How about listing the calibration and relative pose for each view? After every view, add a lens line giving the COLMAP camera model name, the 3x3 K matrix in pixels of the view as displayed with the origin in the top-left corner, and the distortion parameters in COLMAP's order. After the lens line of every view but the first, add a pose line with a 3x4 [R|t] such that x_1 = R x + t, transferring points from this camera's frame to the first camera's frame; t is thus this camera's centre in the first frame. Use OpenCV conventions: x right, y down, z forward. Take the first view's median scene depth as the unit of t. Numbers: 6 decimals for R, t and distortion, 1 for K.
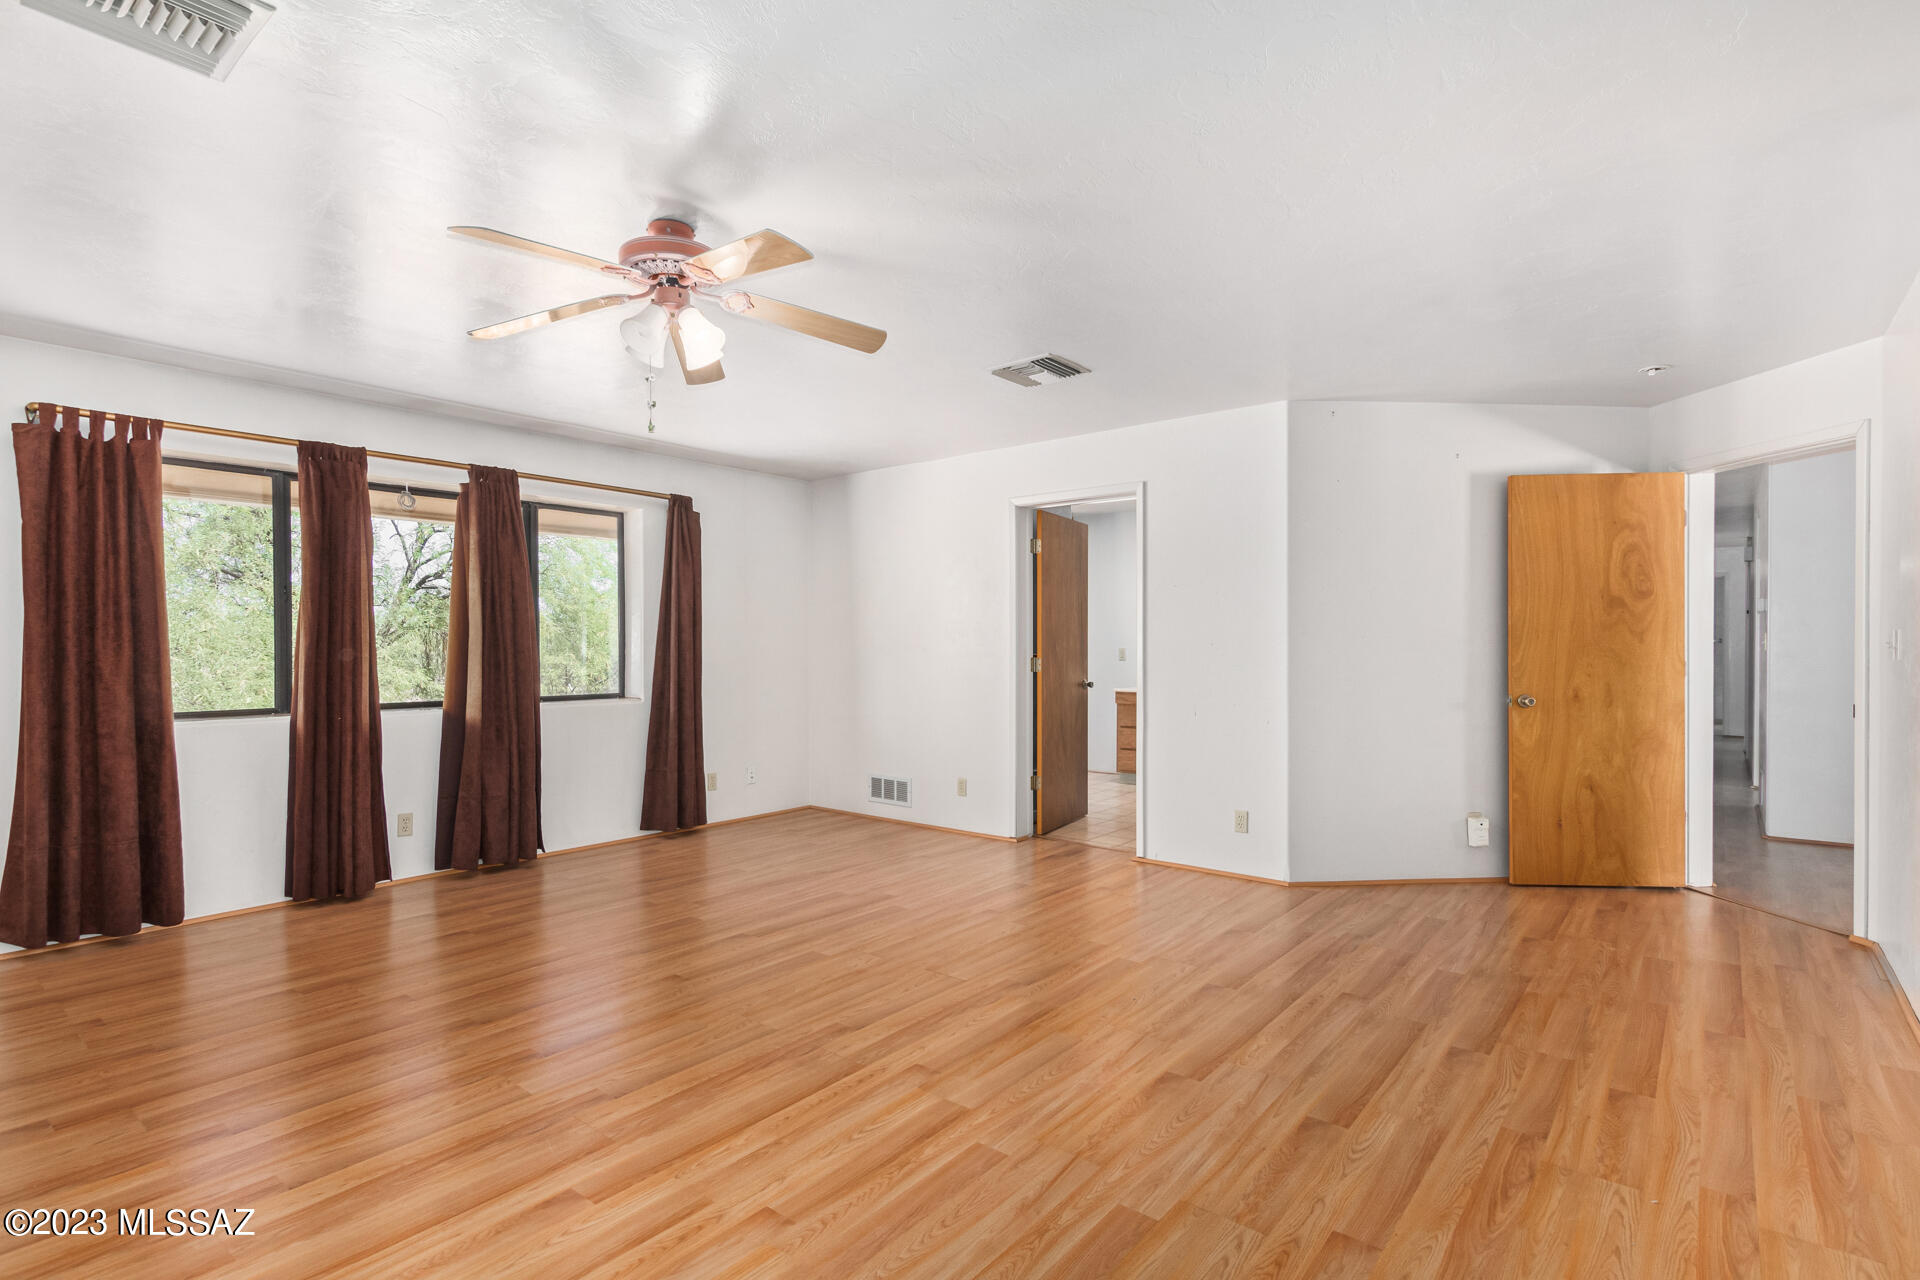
lens RADIAL K [[941.8, 0, 965.0], [0, 941.8, 653.3], [0, 0, 1]] dist [0.013632, -0.001200]
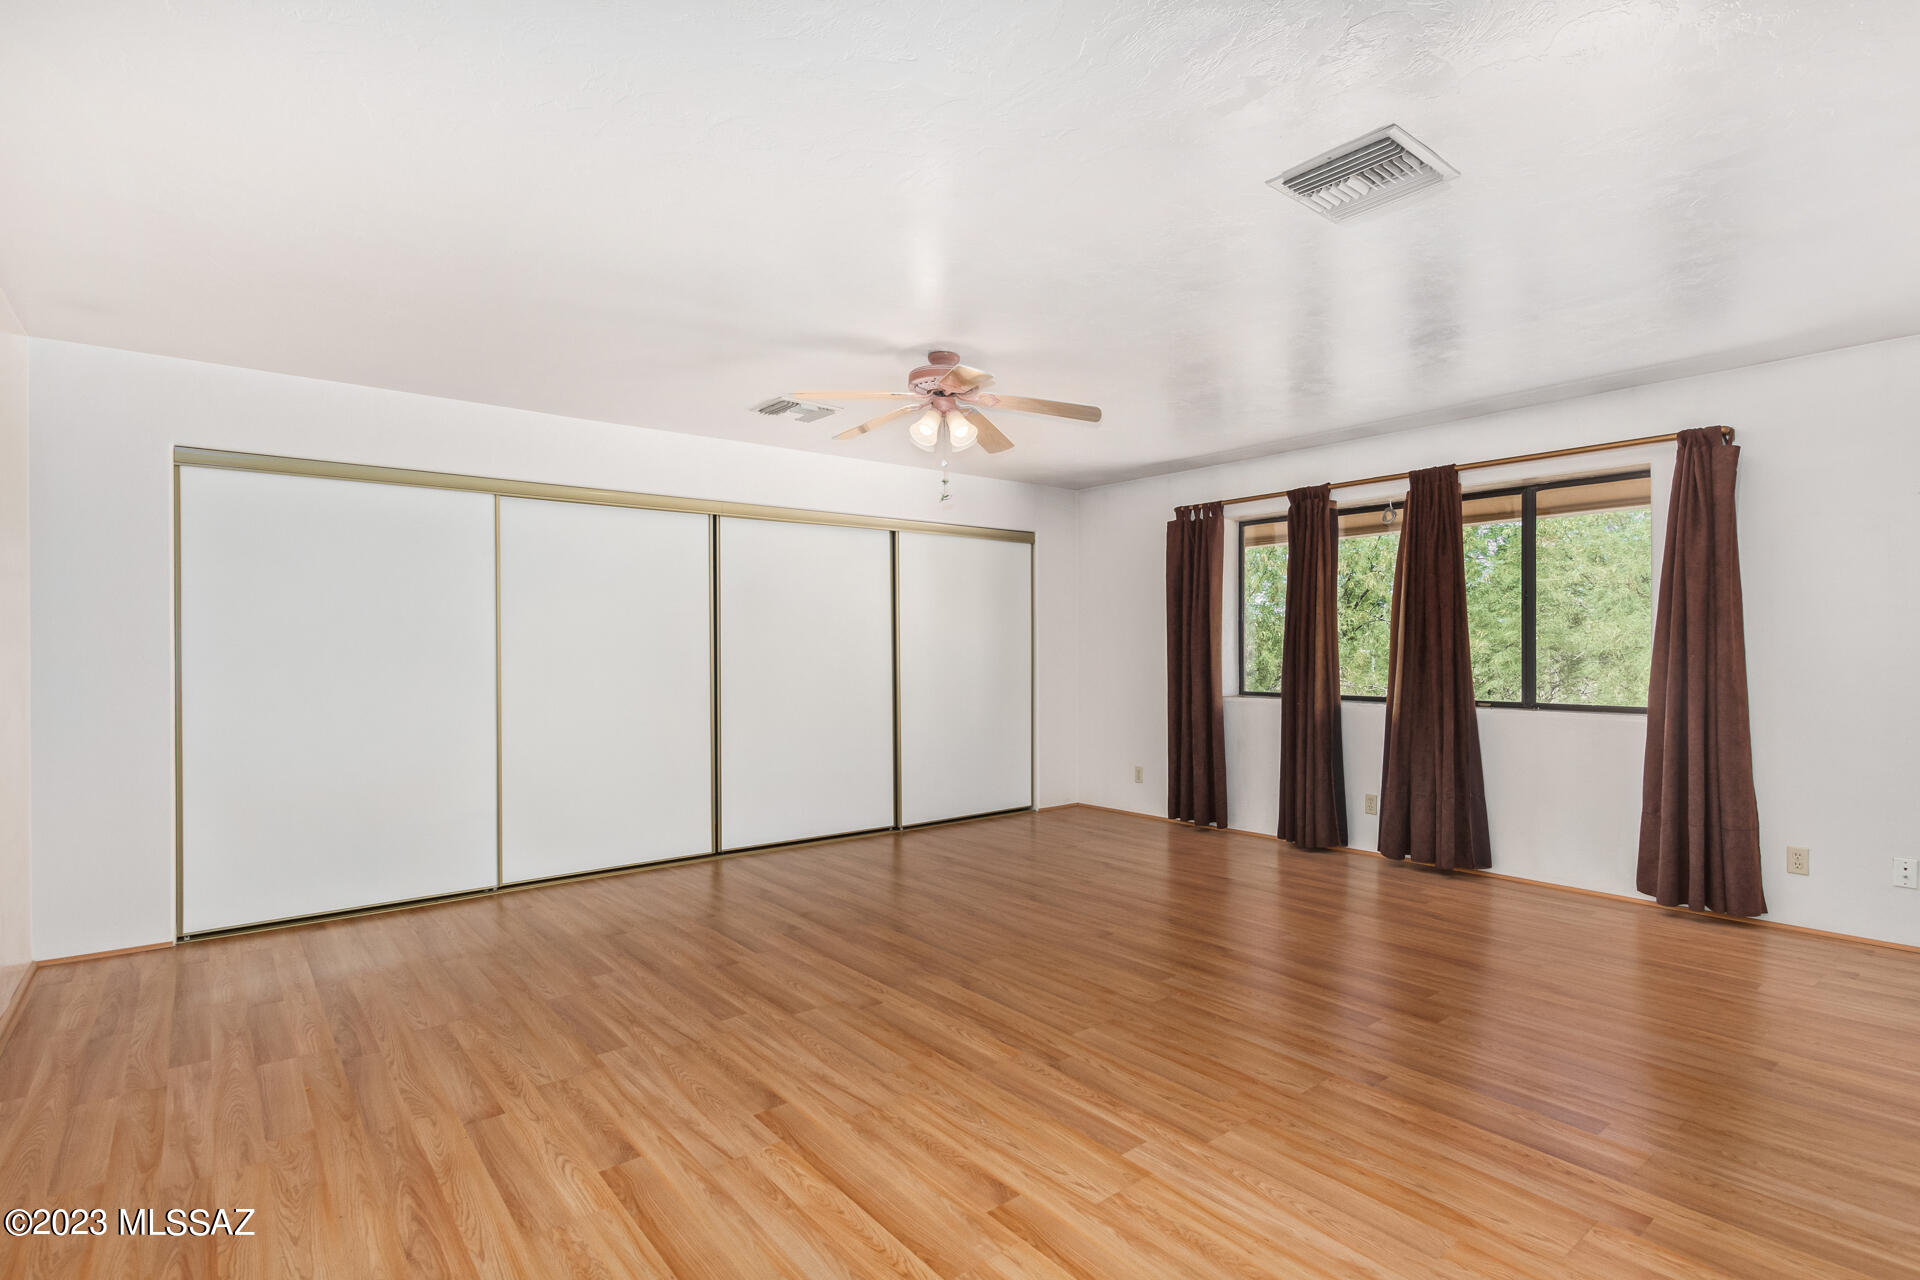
lens RADIAL K [[941.8, 0, 966.1], [0, 941.8, 639.7], [0, 0, 1]] dist [0.013632, -0.001200]
pose [[-0.223774, -0.007115, -0.974615, 0.946438], [-0.003020, 0.999974, -0.006606, -0.010097], [0.974636, 0.001465, -0.223790, 1.197113]]
